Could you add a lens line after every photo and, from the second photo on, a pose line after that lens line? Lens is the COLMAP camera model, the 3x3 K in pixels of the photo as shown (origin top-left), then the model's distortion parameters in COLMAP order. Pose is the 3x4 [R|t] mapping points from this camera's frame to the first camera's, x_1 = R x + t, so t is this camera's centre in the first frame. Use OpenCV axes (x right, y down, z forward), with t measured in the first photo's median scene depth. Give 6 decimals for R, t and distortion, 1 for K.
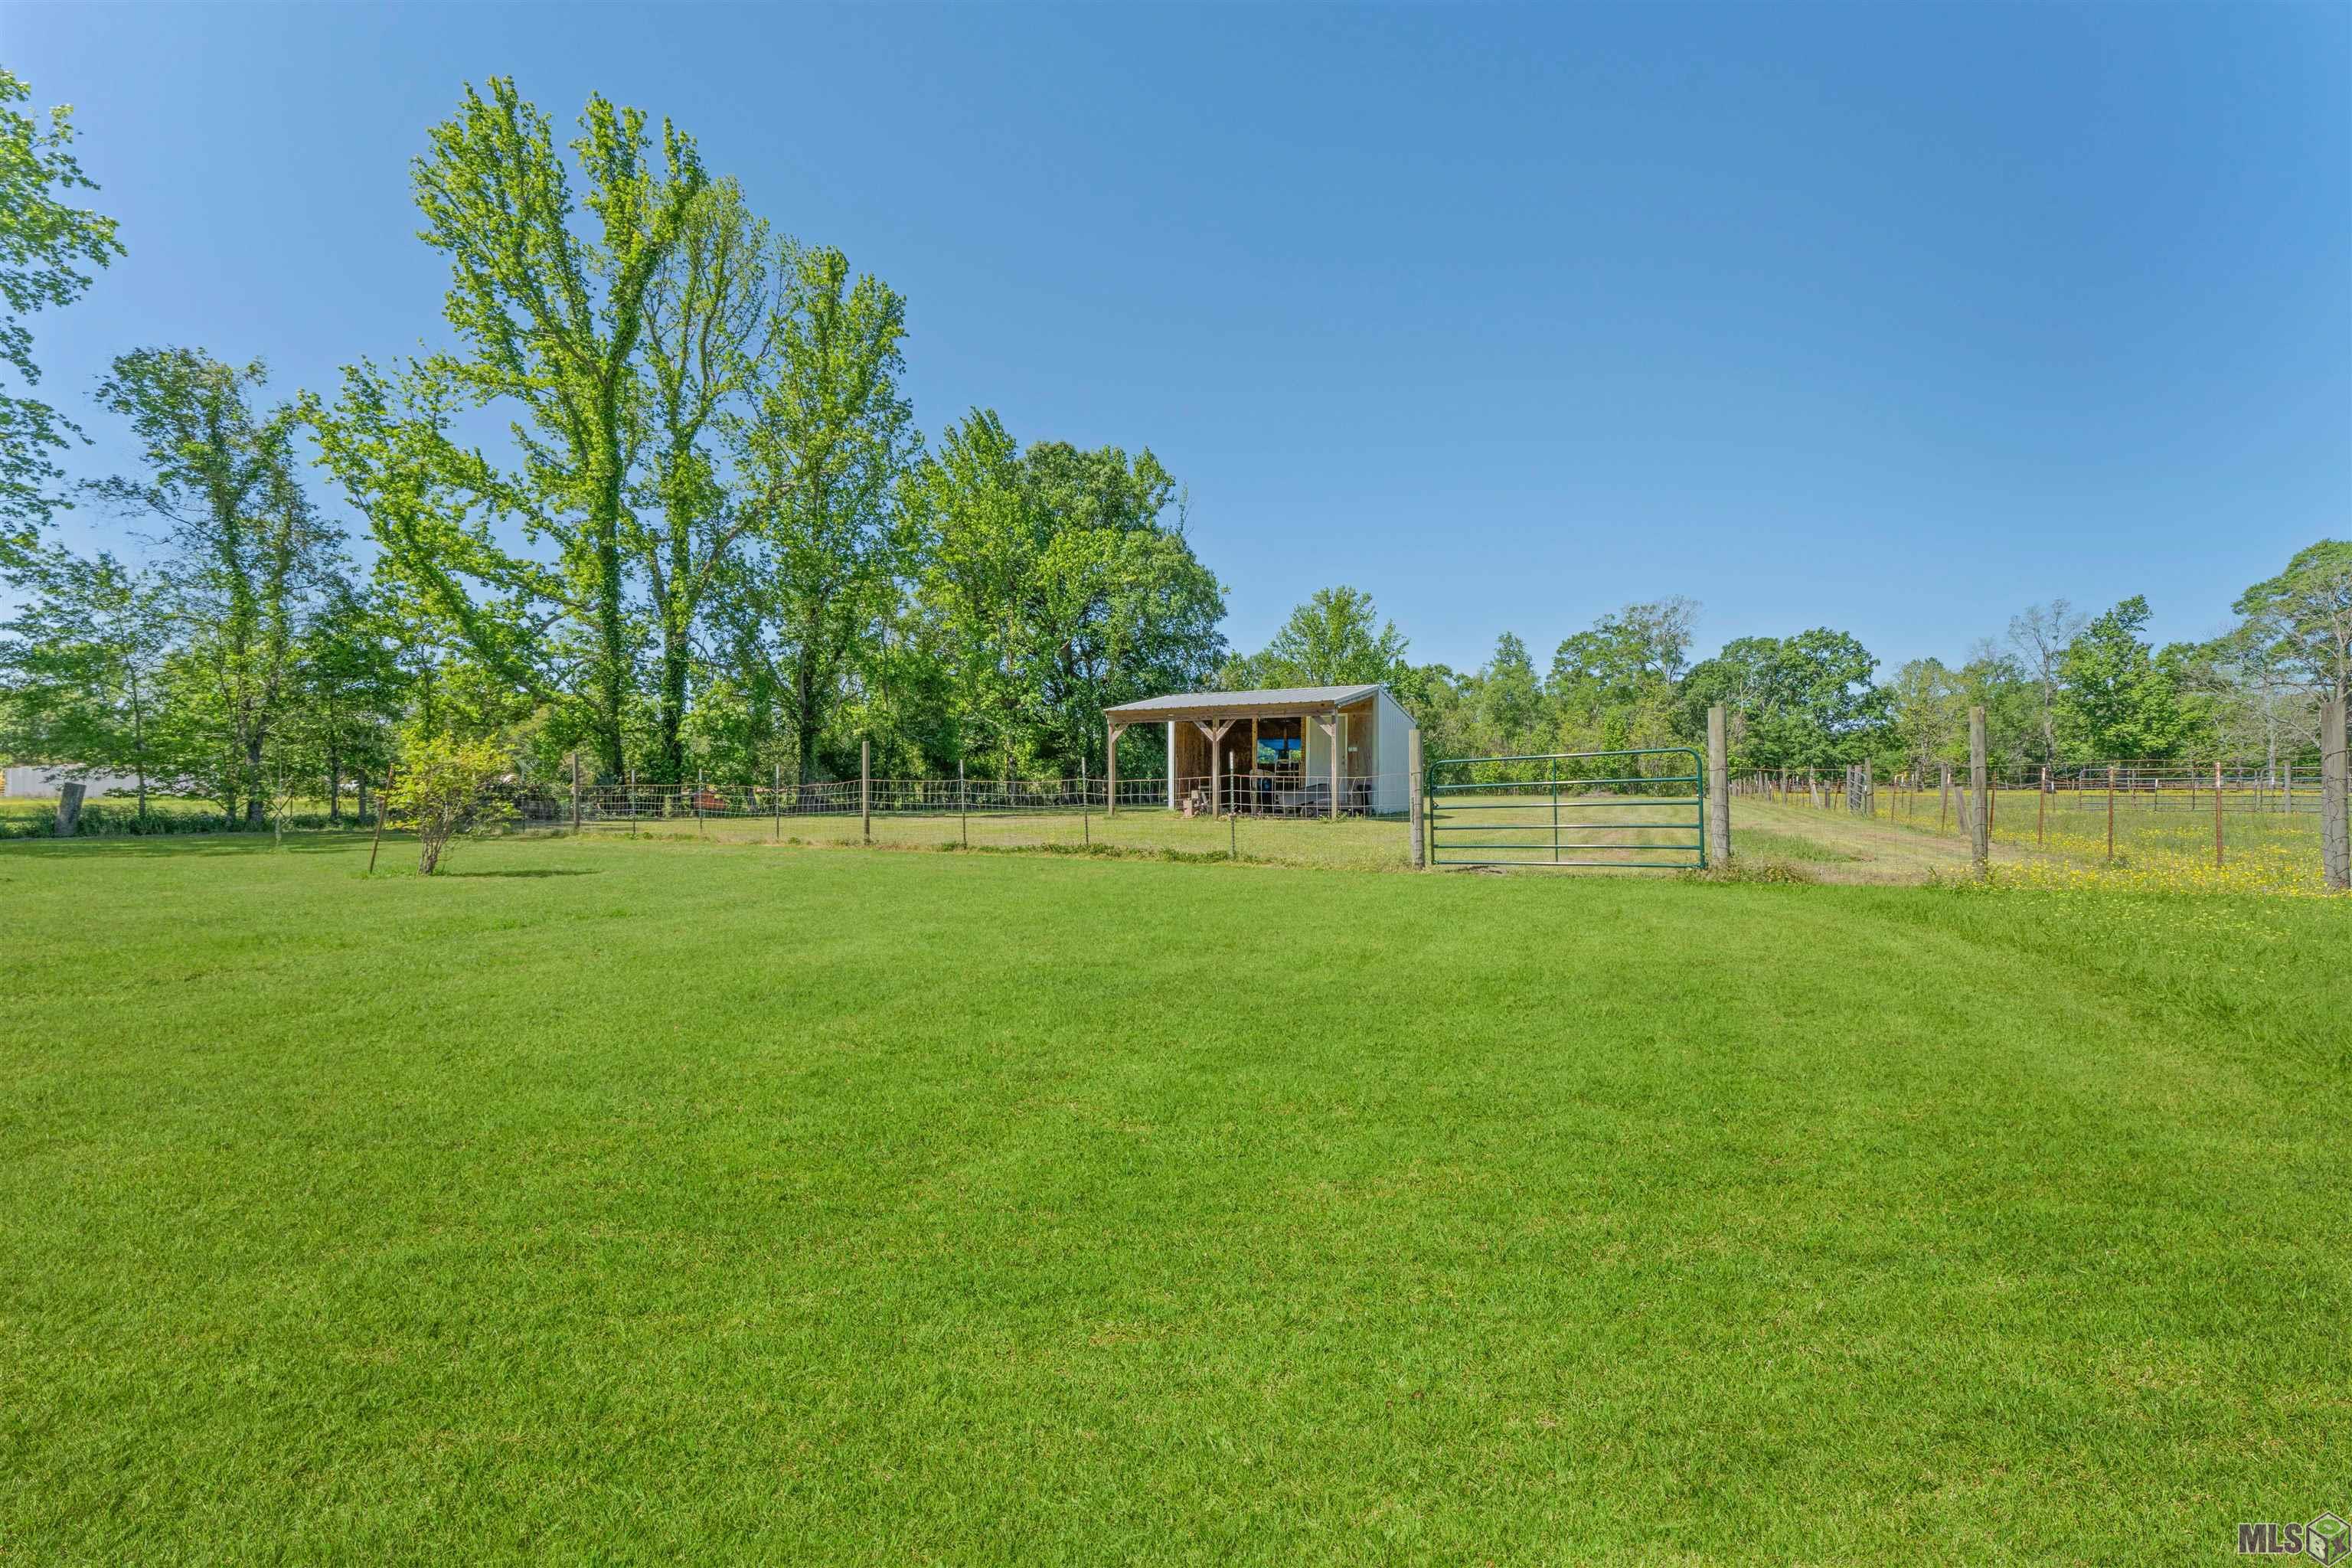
lens RADIAL K [[925.3, 0, 1173.2], [0, 925.3, 797.6], [0, 0, 1]] dist [-0.001223, -0.000158]
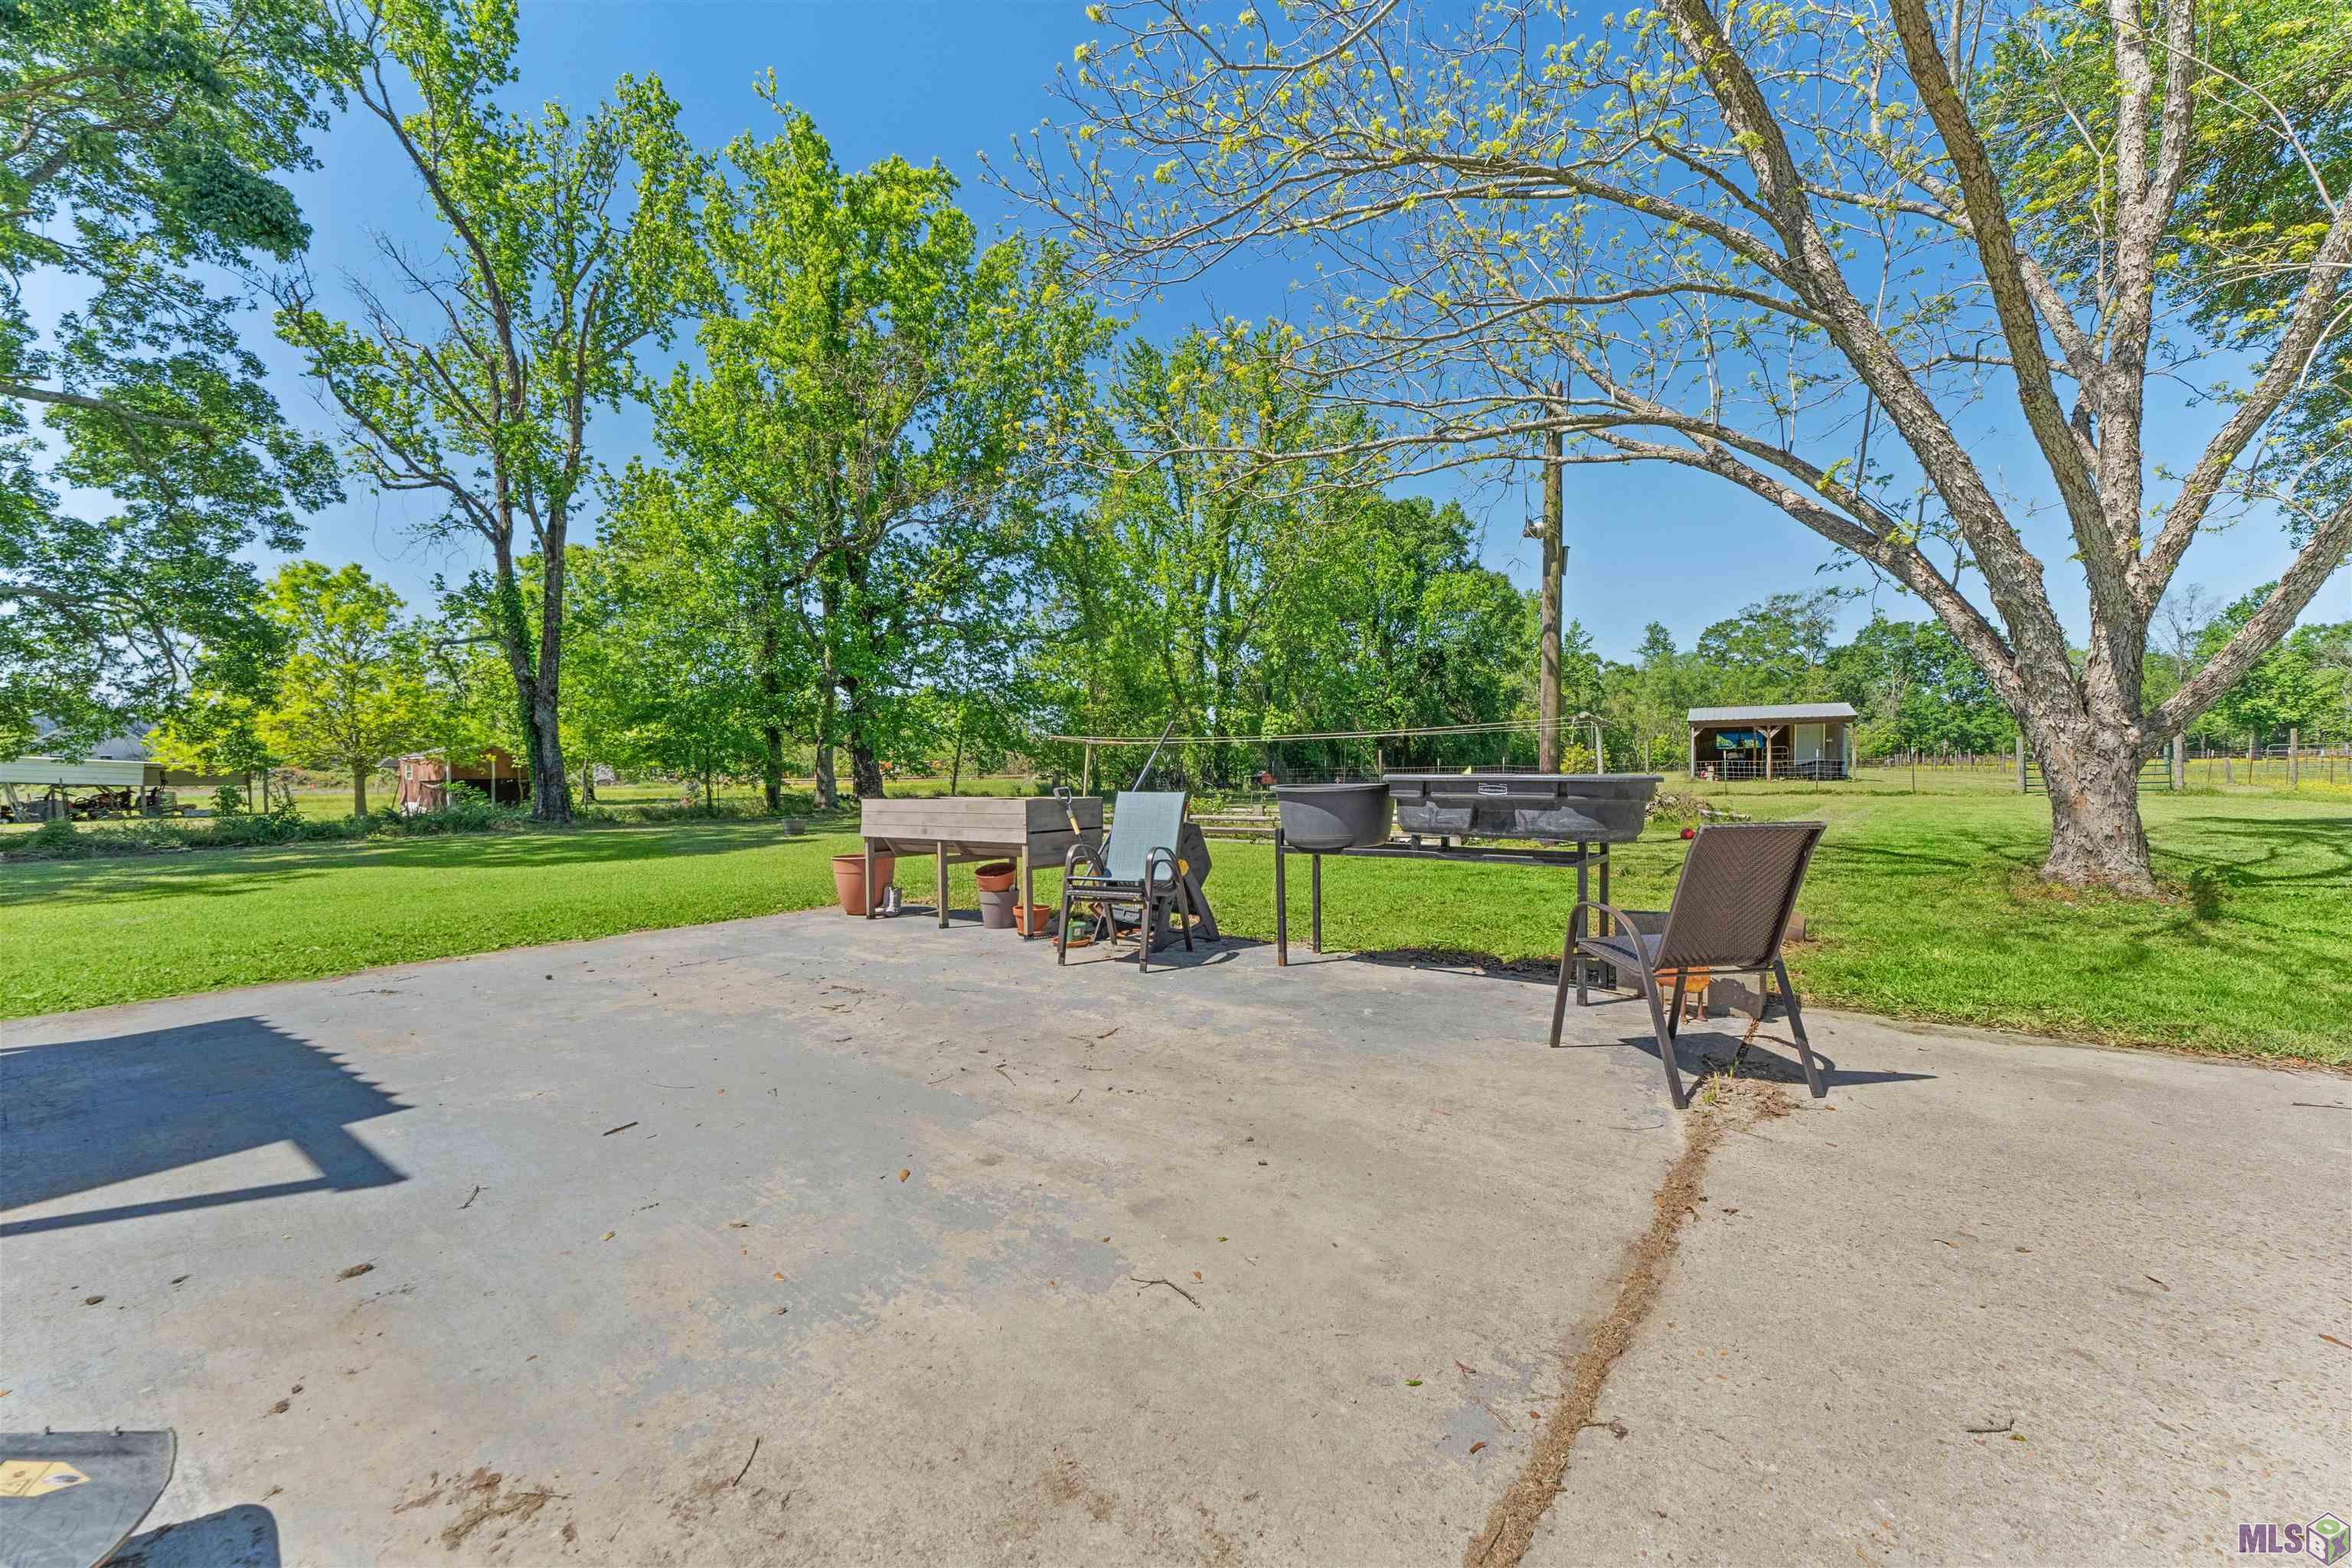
lens RADIAL K [[925.3, 0, 1181.2], [0, 925.3, 791.5], [0, 0, 1]] dist [-0.001223, -0.000158]
pose [[0.998864, -0.012842, -0.045893, -0.179502], [0.013415, 0.999835, 0.012214, 0.000323], [0.045729, -0.012816, 0.998872, -0.139892]]
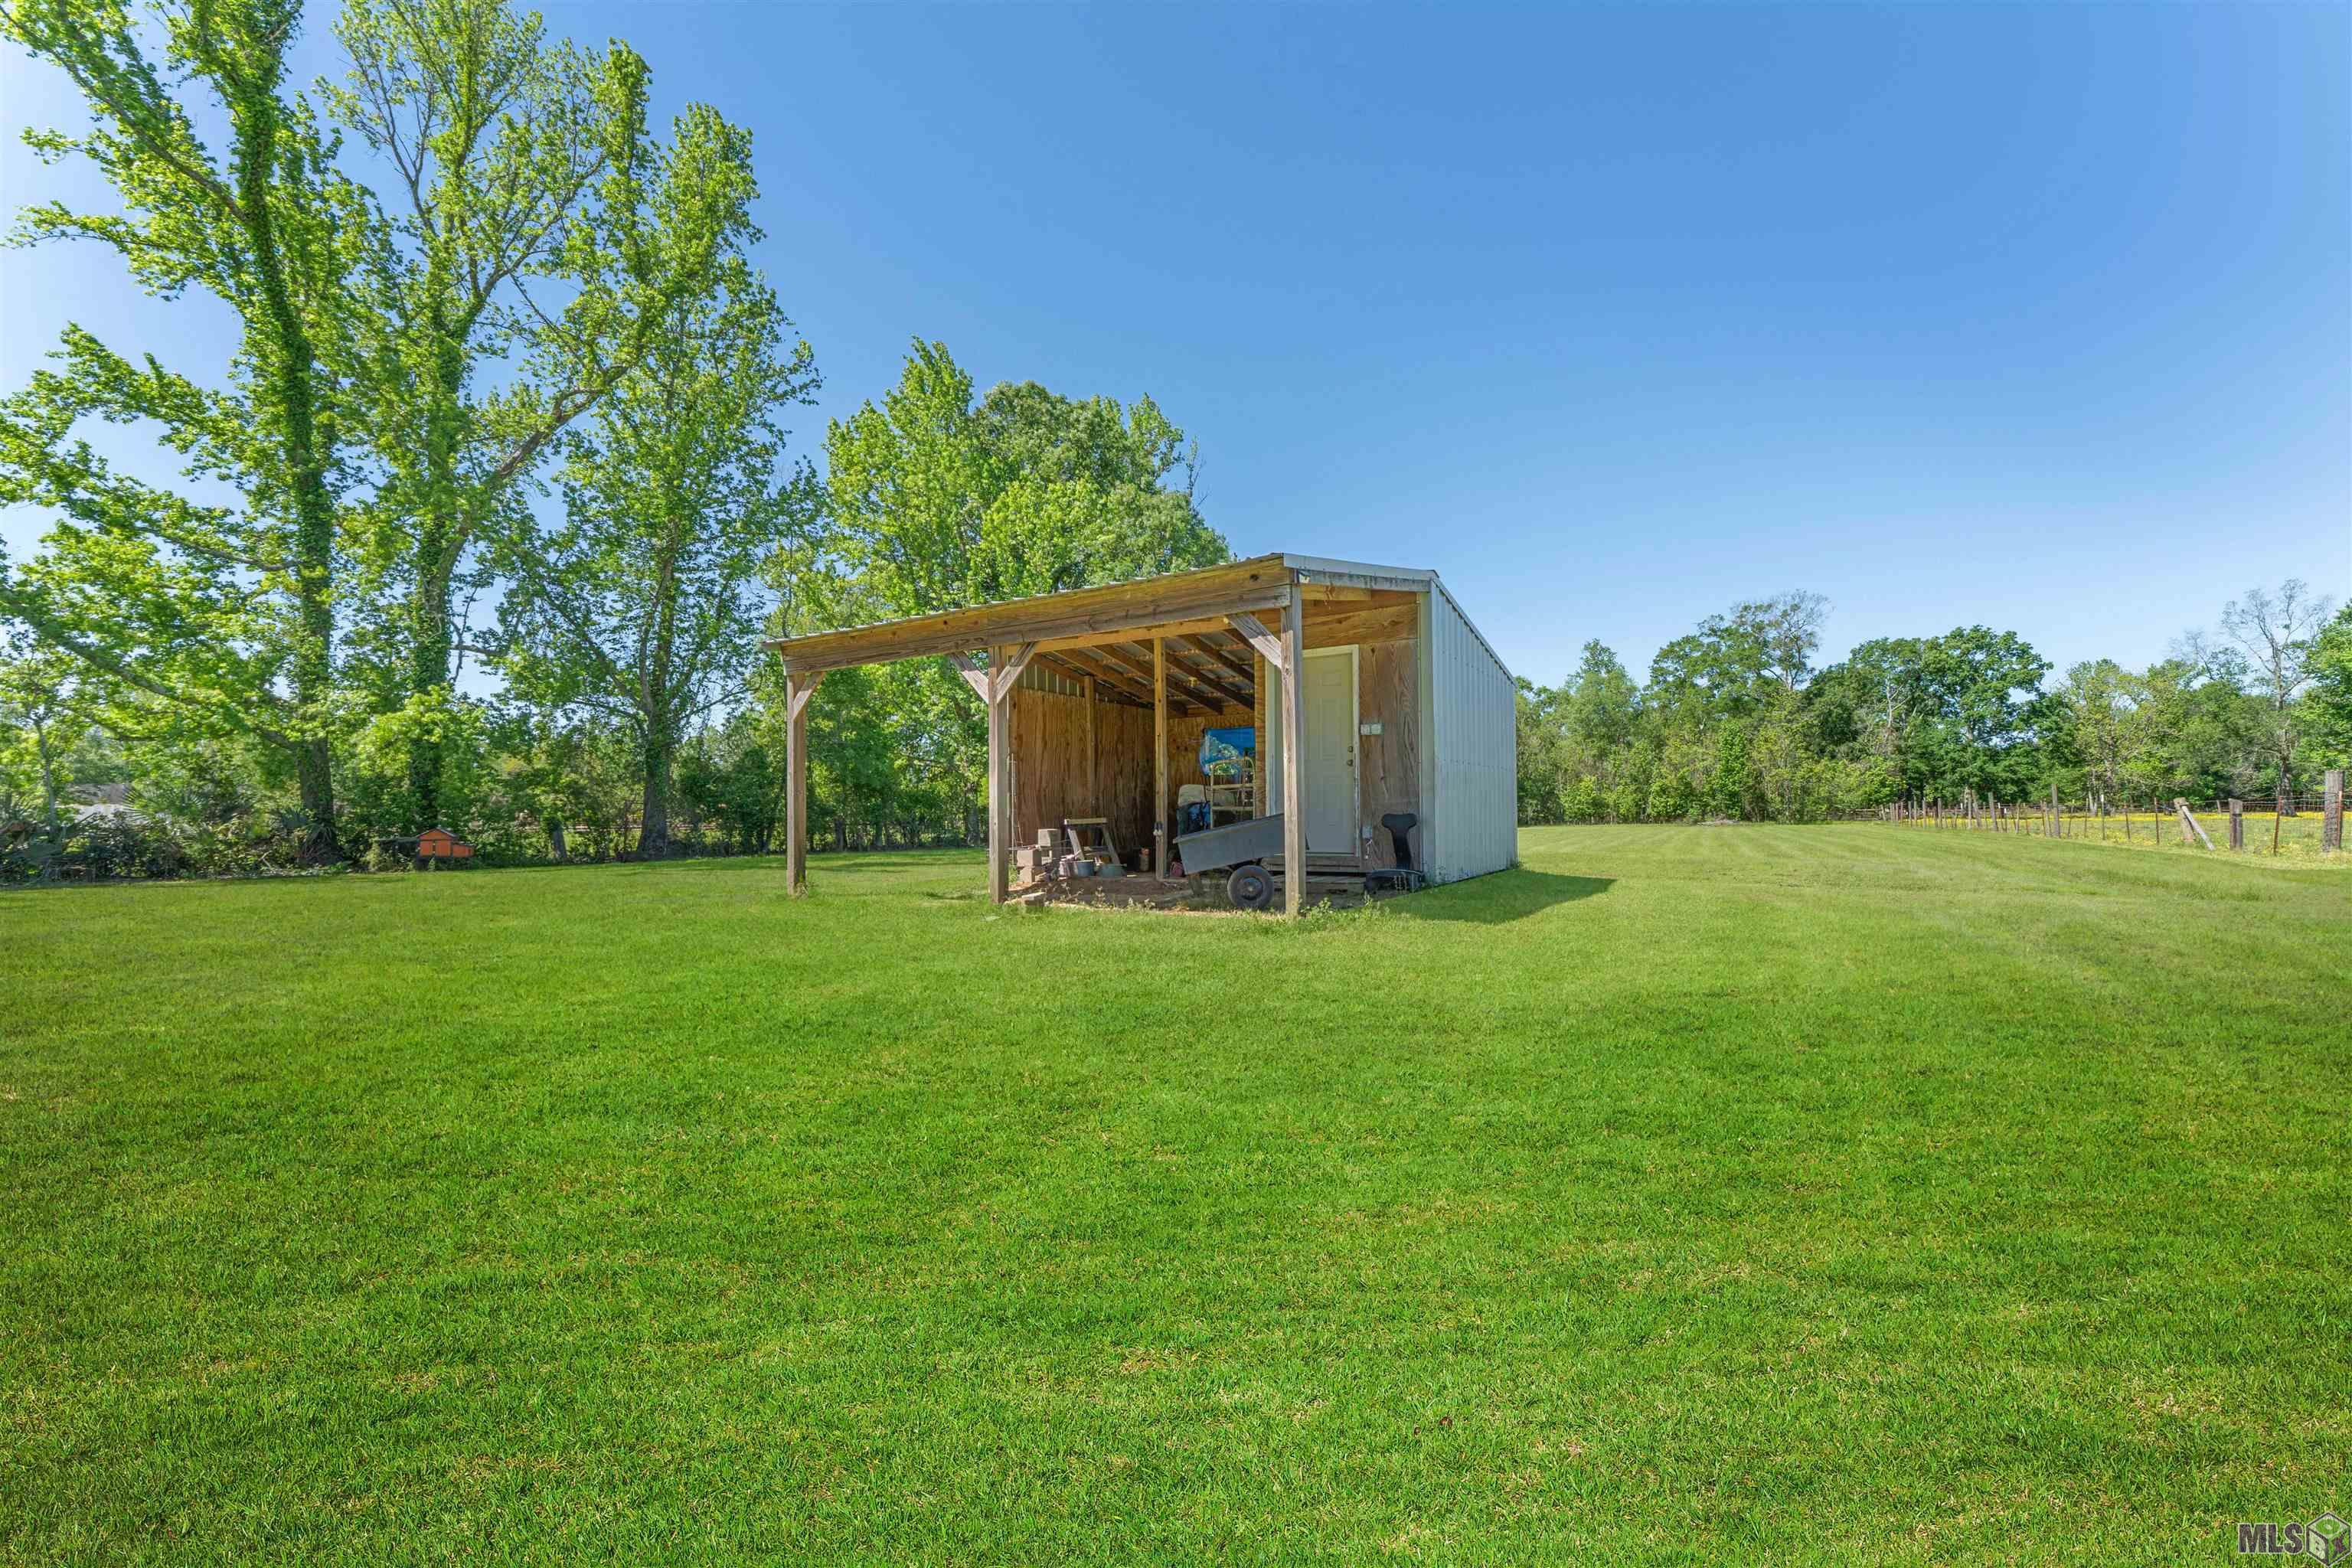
lens RADIAL K [[925.3, 0, 1176.1], [0, 925.3, 793.2], [0, 0, 1]] dist [-0.001223, -0.000158]
pose [[0.997457, -0.009575, -0.070618, 0.027403], [0.006947, 0.999278, -0.037364, -0.001809], [0.070925, 0.036779, 0.996803, 0.116703]]
